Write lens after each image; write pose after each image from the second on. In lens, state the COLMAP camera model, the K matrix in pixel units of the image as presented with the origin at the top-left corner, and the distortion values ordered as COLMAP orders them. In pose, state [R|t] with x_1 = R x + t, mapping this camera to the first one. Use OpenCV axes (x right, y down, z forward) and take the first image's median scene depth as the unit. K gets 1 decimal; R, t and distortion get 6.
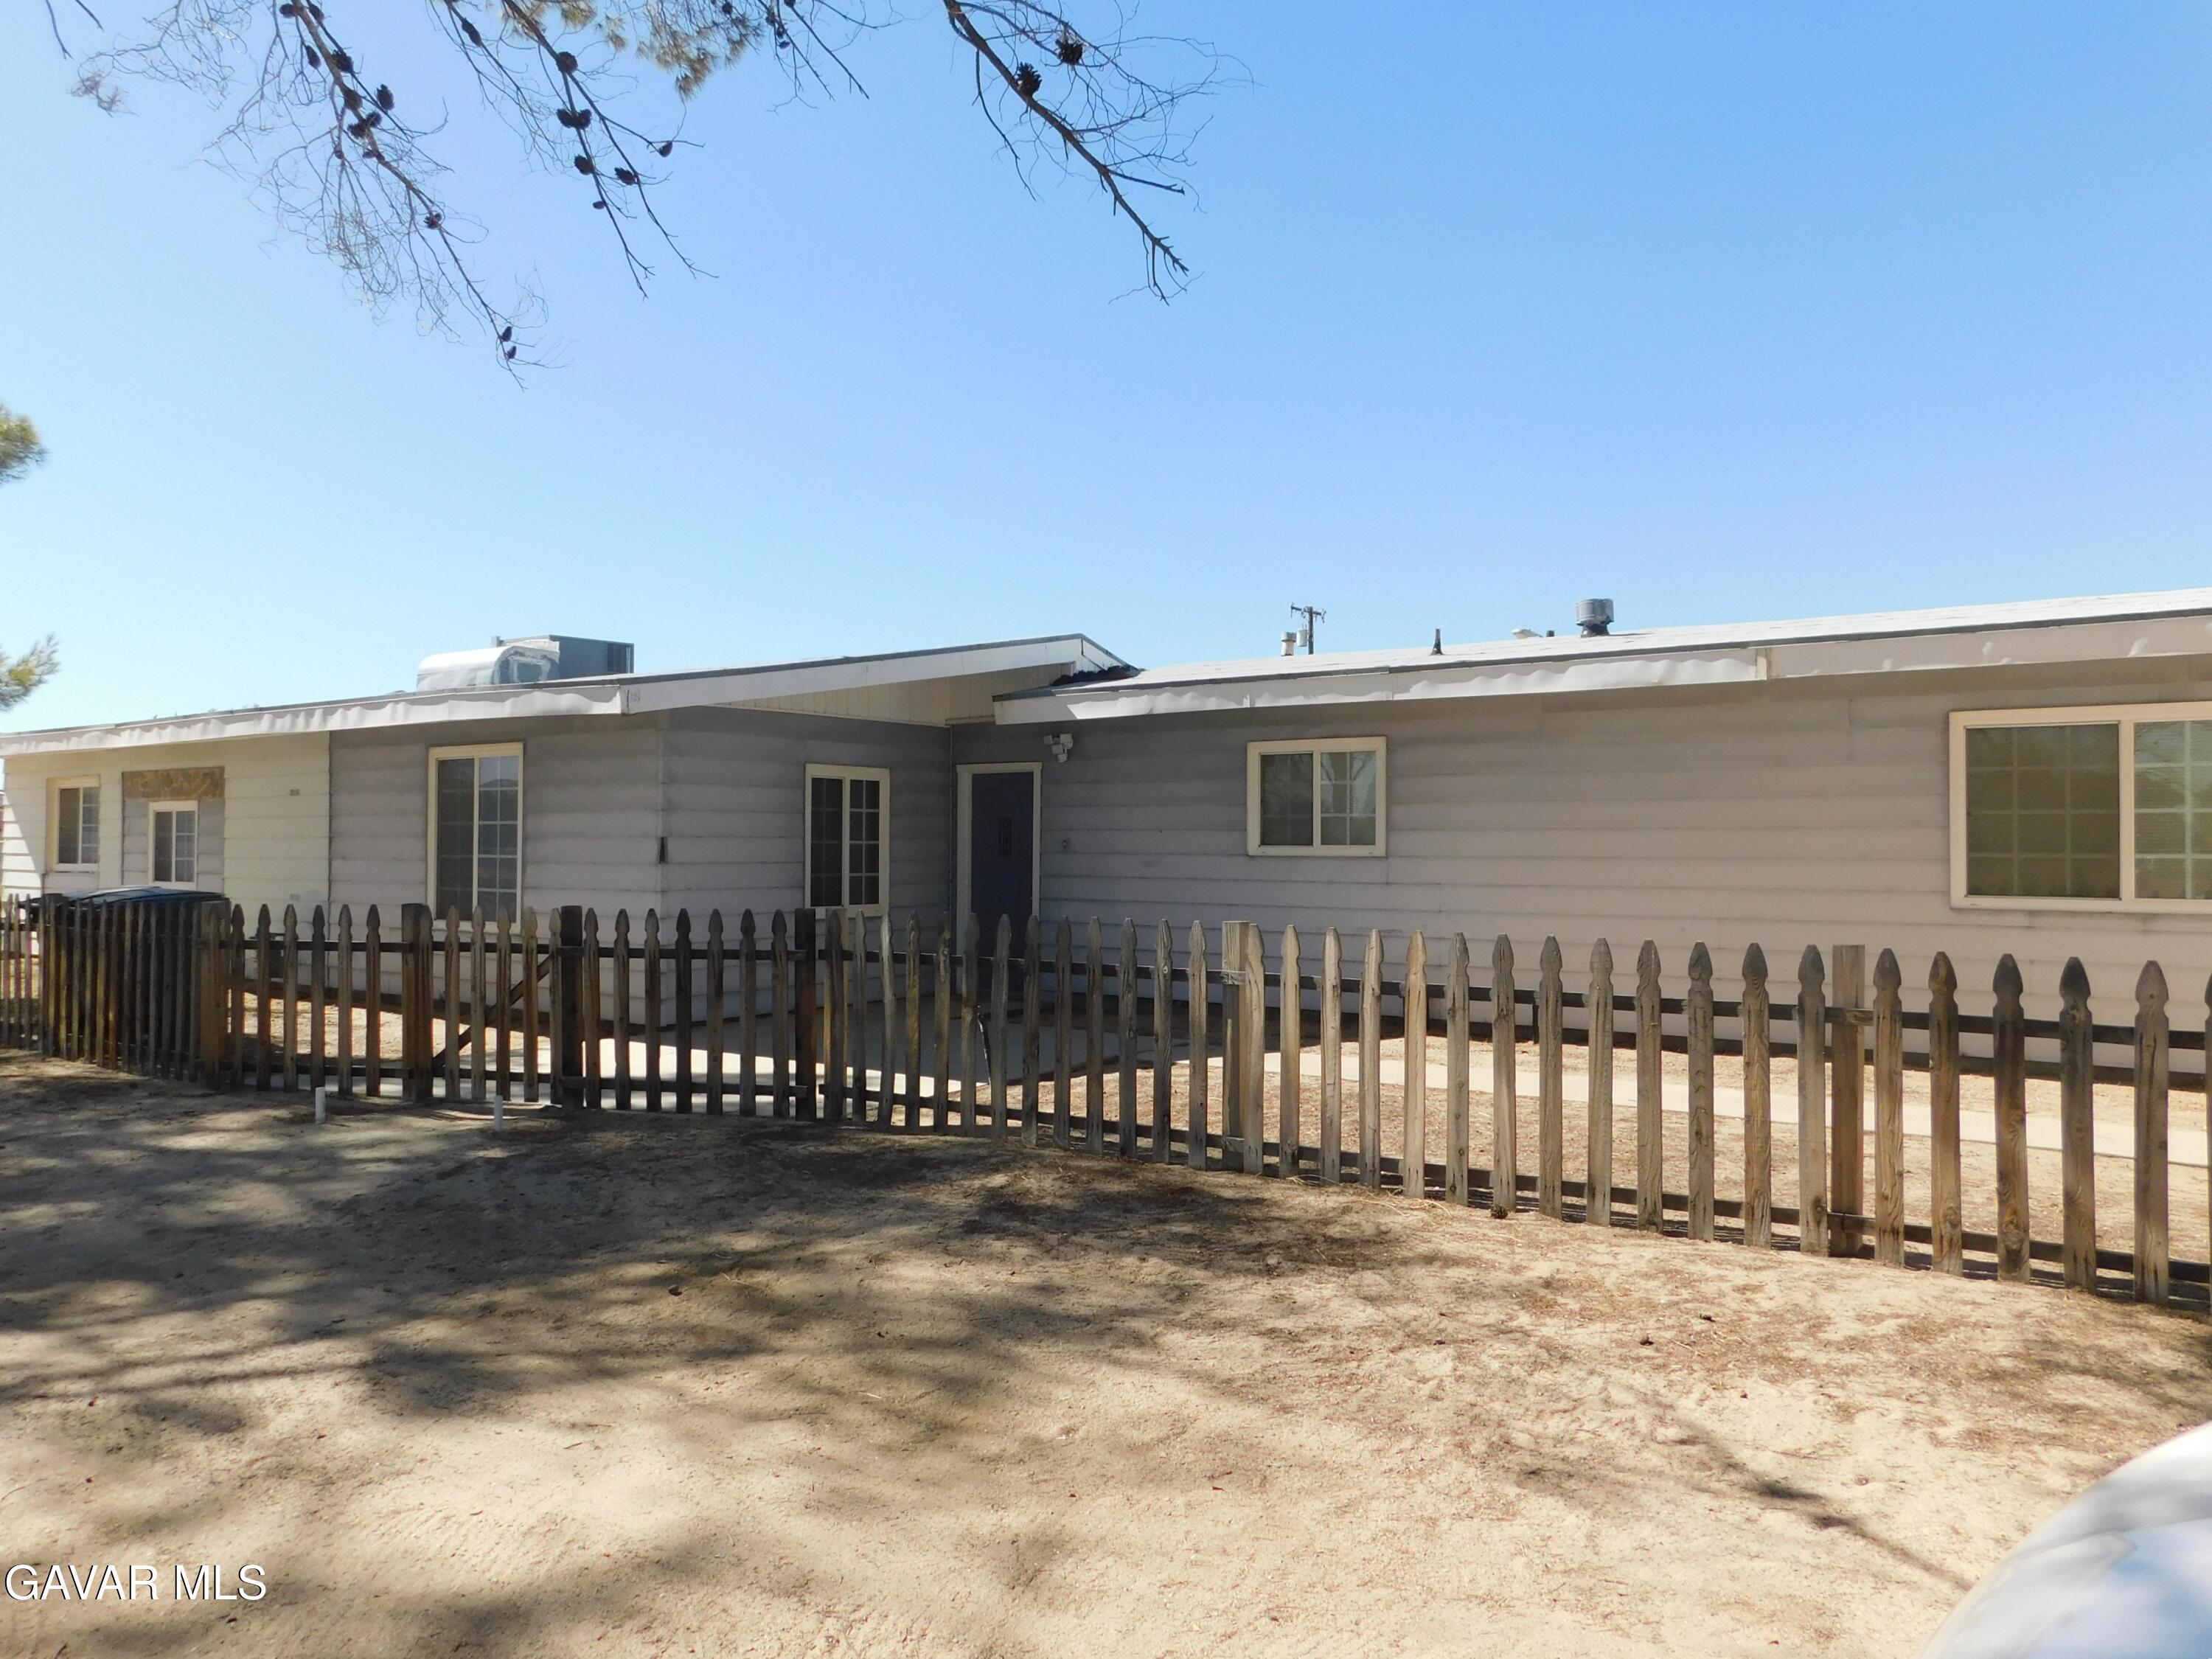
lens RADIAL K [[1572.1, 0, 1106.0], [0, 1572.1, 829.5], [0, 0, 1]] dist [-0.024020, 0.006049]
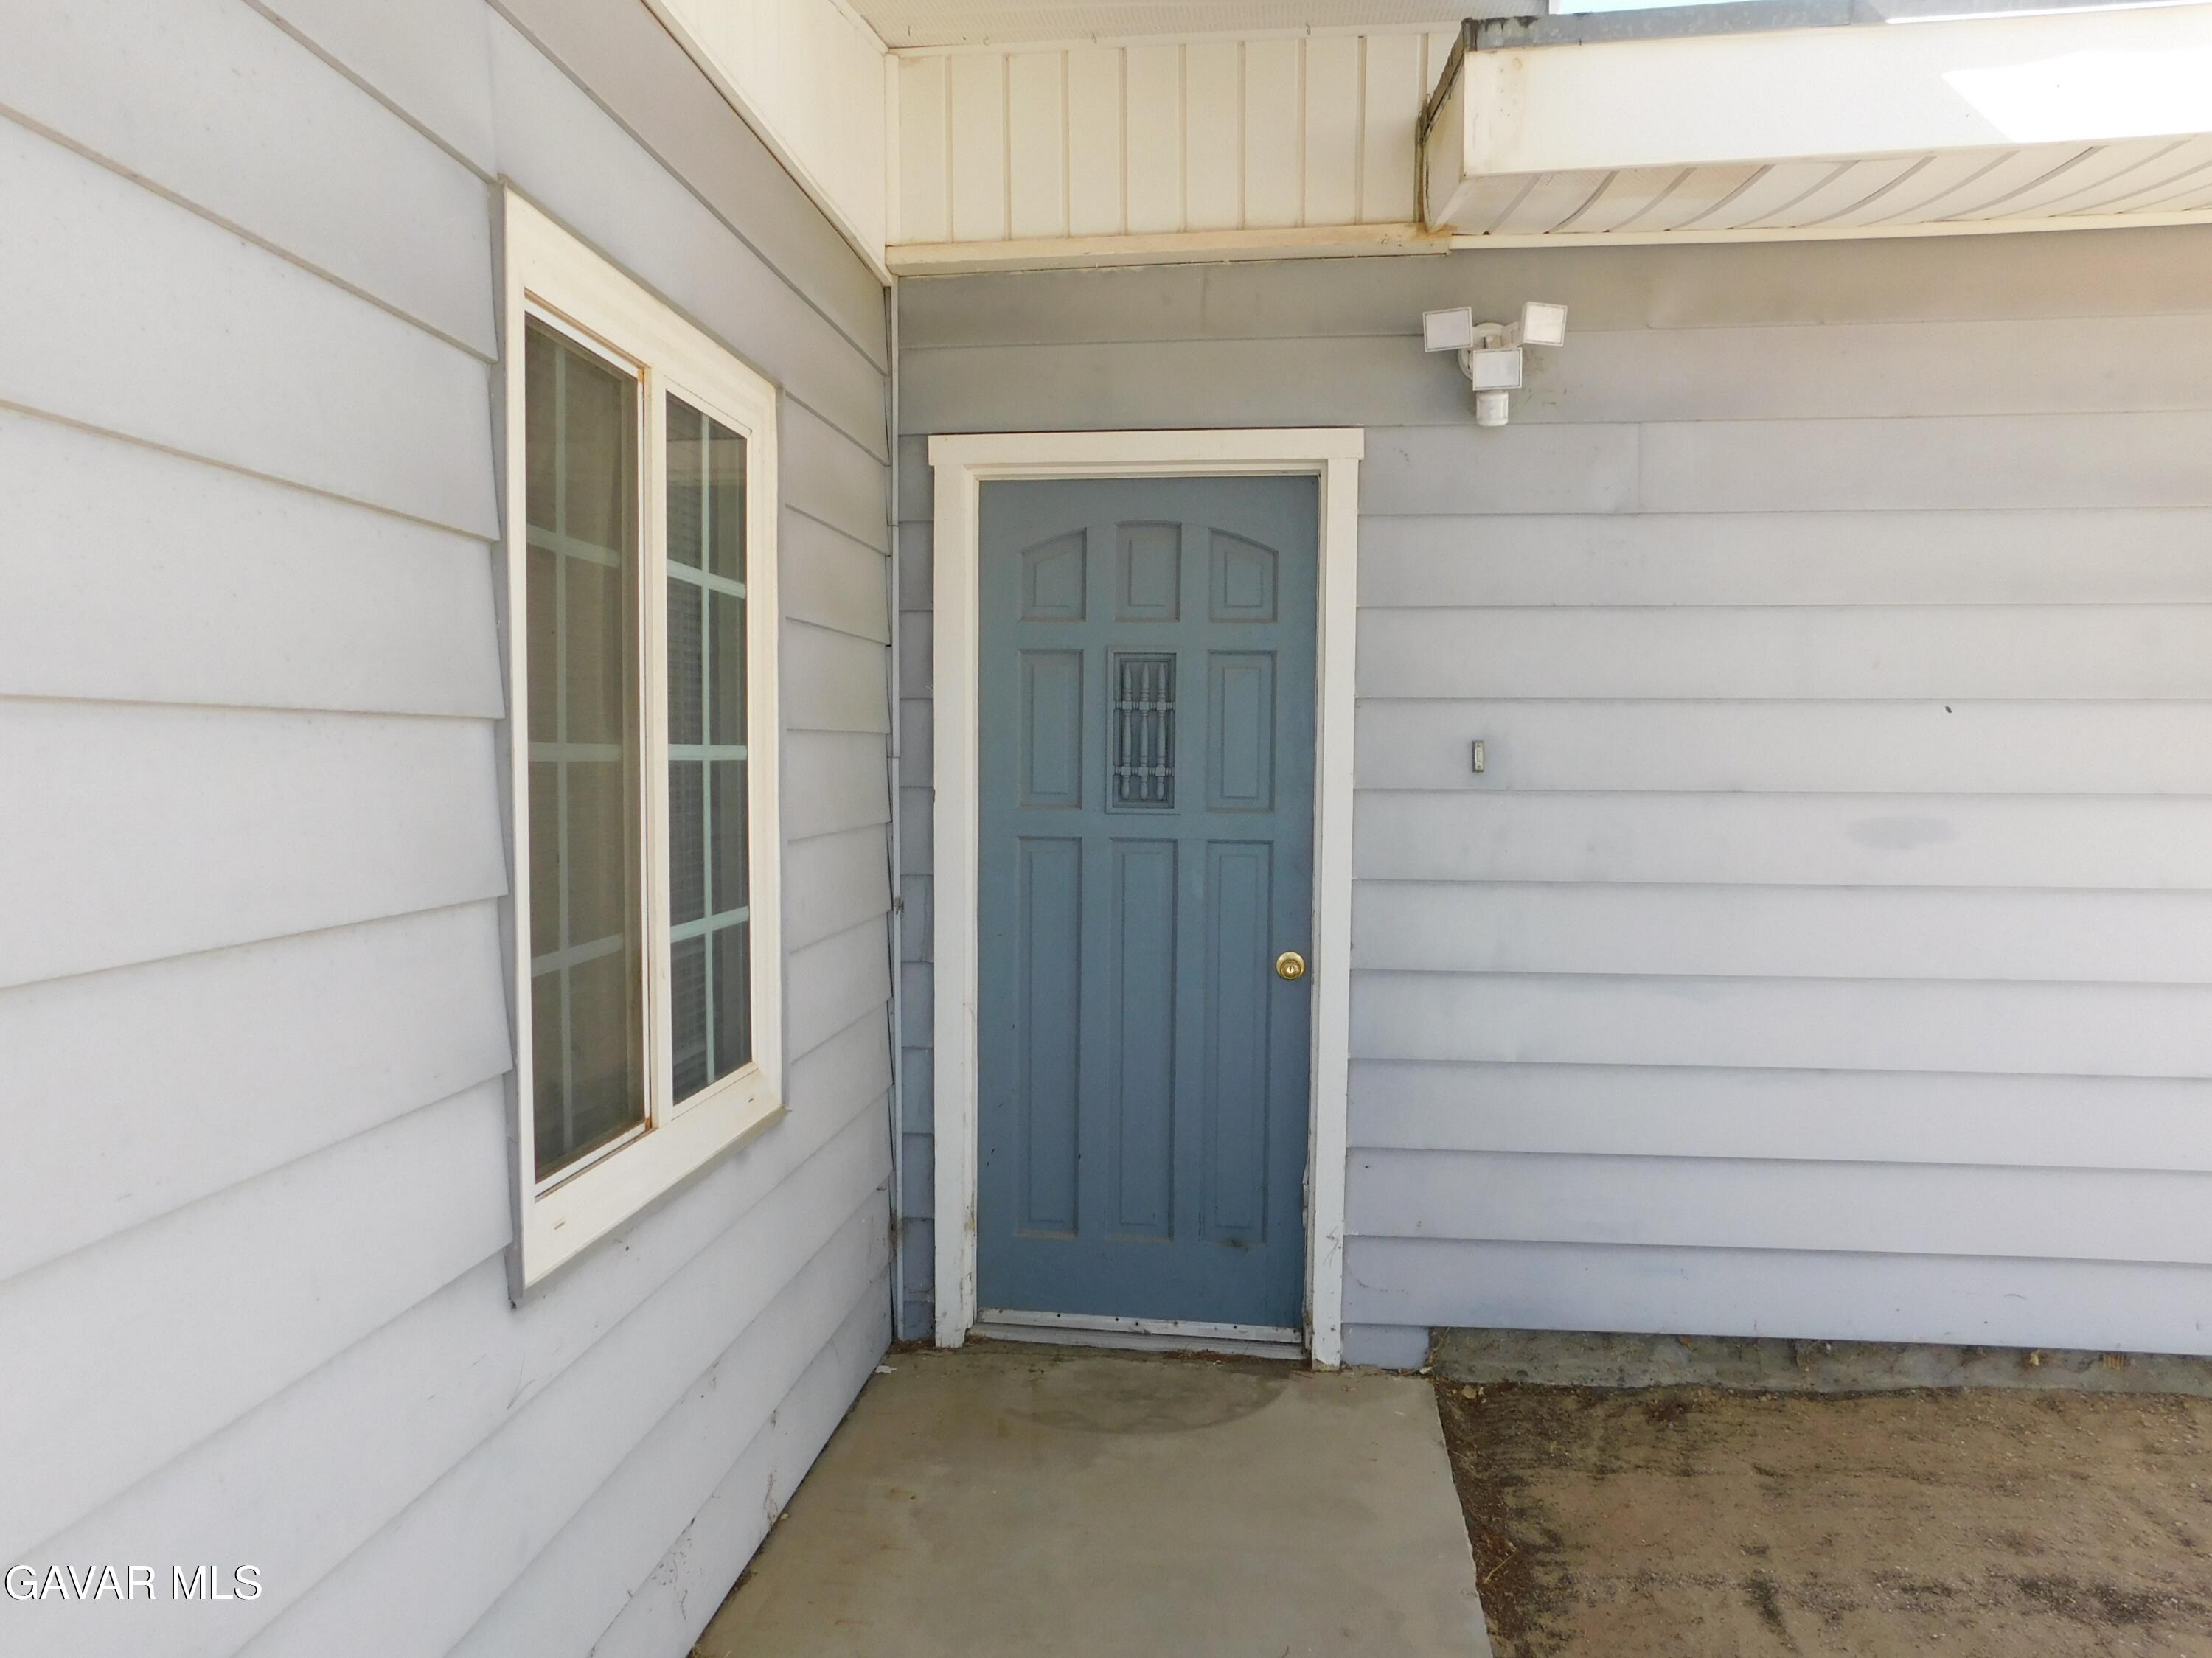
lens RADIAL K [[1572.0, 0, 1106.0], [0, 1572.0, 829.0], [0, 0, 1]] dist [-0.024020, 0.006049]
pose [[0.864194, -0.025937, 0.502491, -0.208875], [-0.004638, 0.998217, 0.059501, 0.006103], [-0.503138, -0.053751, 0.862533, 0.822953]]
